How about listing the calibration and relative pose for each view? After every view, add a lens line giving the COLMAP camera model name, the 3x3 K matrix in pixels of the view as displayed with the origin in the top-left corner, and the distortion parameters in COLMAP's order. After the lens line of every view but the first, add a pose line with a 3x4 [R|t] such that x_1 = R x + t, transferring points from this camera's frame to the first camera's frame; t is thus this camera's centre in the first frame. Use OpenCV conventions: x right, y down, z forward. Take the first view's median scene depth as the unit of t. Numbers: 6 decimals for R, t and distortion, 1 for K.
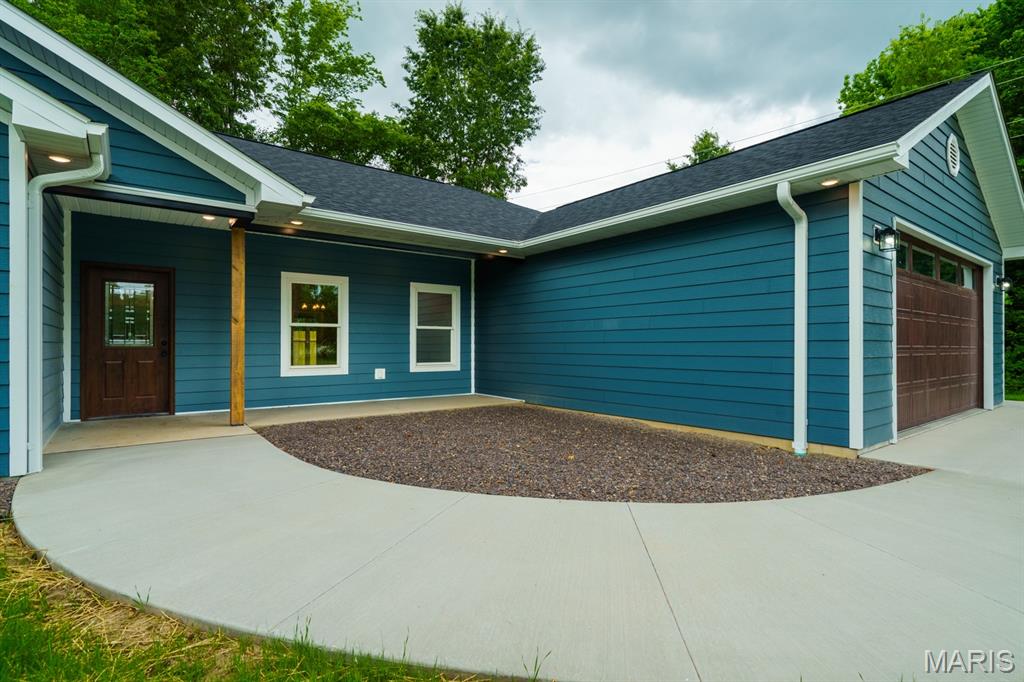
lens RADIAL K [[498.0, 0, 504.8], [0, 498.0, 346.7], [0, 0, 1]] dist [0.009577, -0.003858]
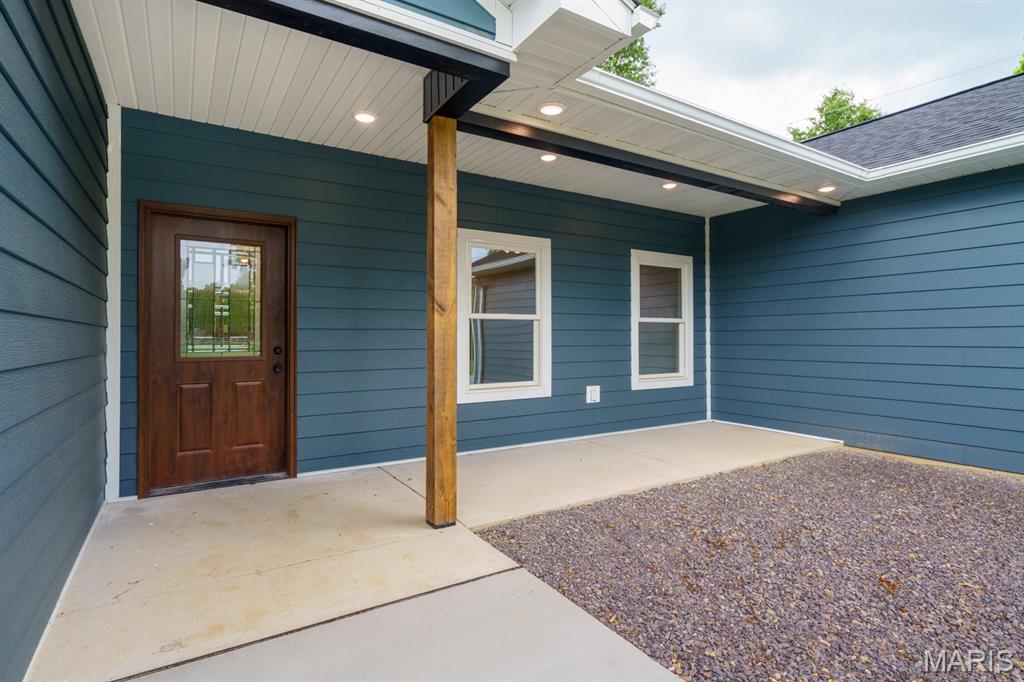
lens RADIAL K [[498.0, 0, 518.5], [0, 498.0, 334.7], [0, 0, 1]] dist [0.009577, -0.003858]
pose [[0.997767, 0.000713, -0.066782, -0.300543], [-0.000789, 0.999999, -0.001111, -0.019584], [0.066781, 0.001161, 0.997767, 0.365942]]
